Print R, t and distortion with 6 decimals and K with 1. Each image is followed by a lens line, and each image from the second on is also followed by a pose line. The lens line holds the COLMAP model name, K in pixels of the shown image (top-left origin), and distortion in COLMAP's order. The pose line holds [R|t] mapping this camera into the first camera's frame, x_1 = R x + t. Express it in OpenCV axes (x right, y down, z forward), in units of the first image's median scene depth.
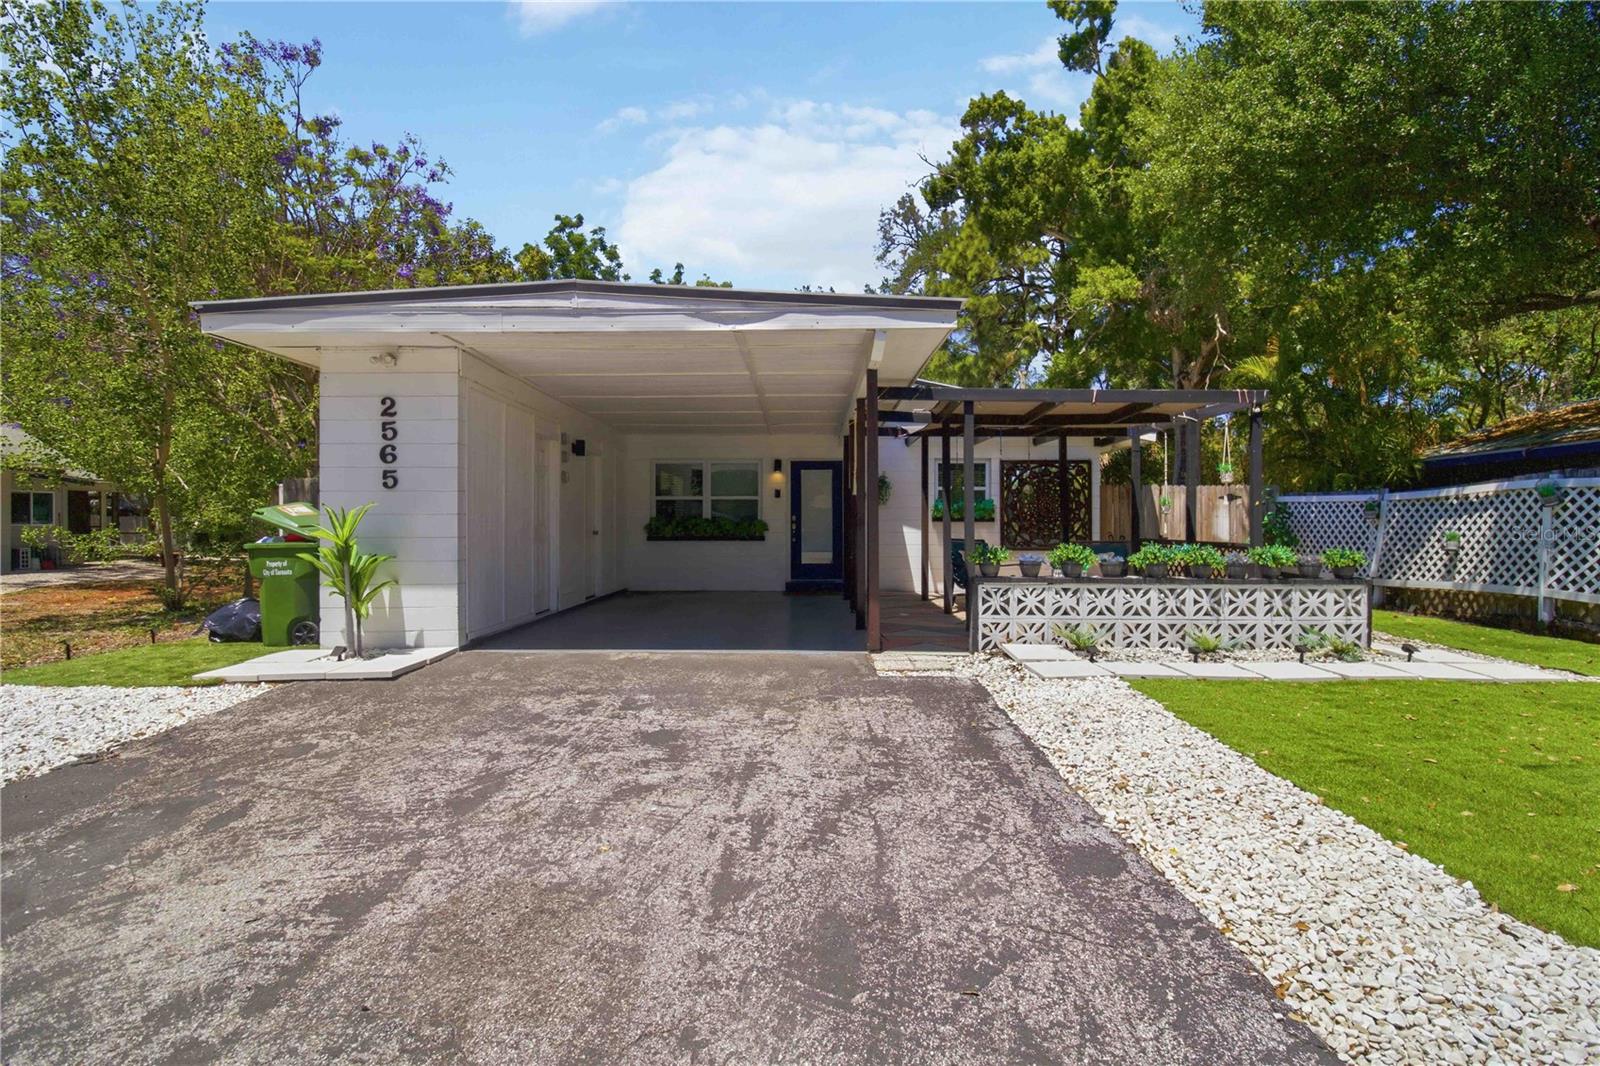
lens RADIAL K [[747.8, 0, 808.3], [0, 747.8, 524.6], [0, 0, 1]] dist [-0.002167, -0.000675]
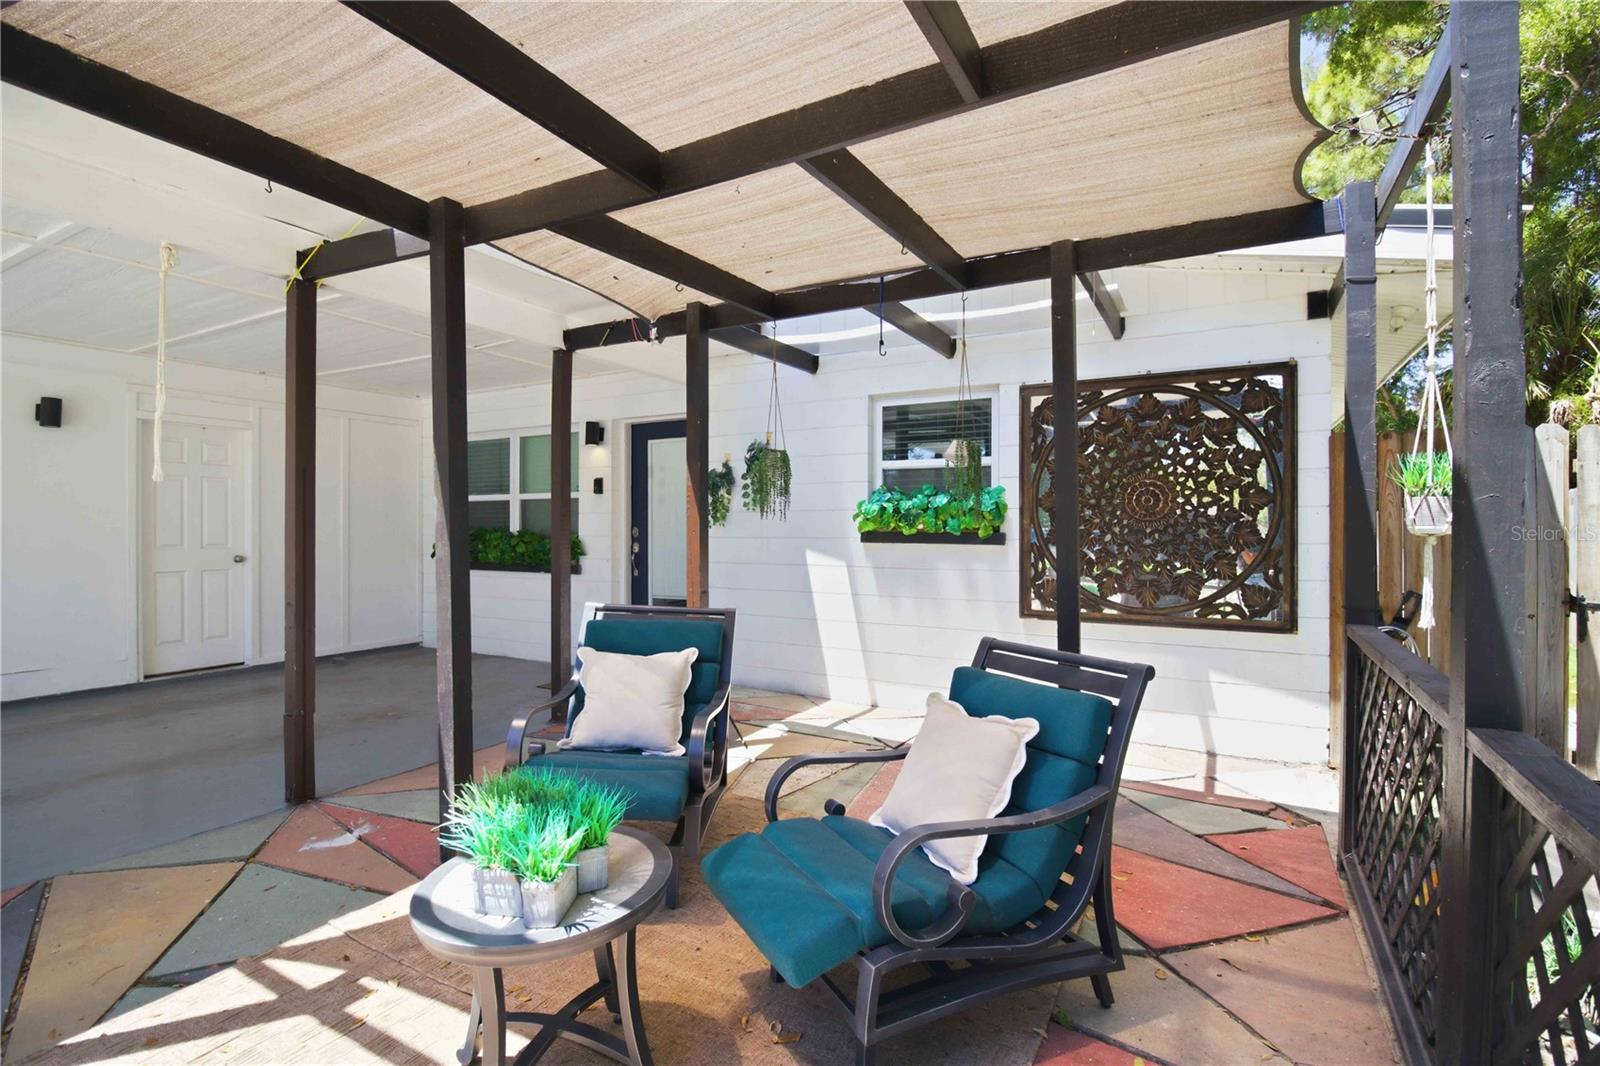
lens RADIAL K [[752.2, 0, 803.3], [0, 752.2, 535.1], [0, 0, 1]] dist [-0.002866, -0.001190]
pose [[0.875677, 0.005629, -0.482865, 0.348503], [0.002026, 0.999880, 0.015331, -0.014773], [0.482894, -0.014404, 0.875561, 0.608468]]
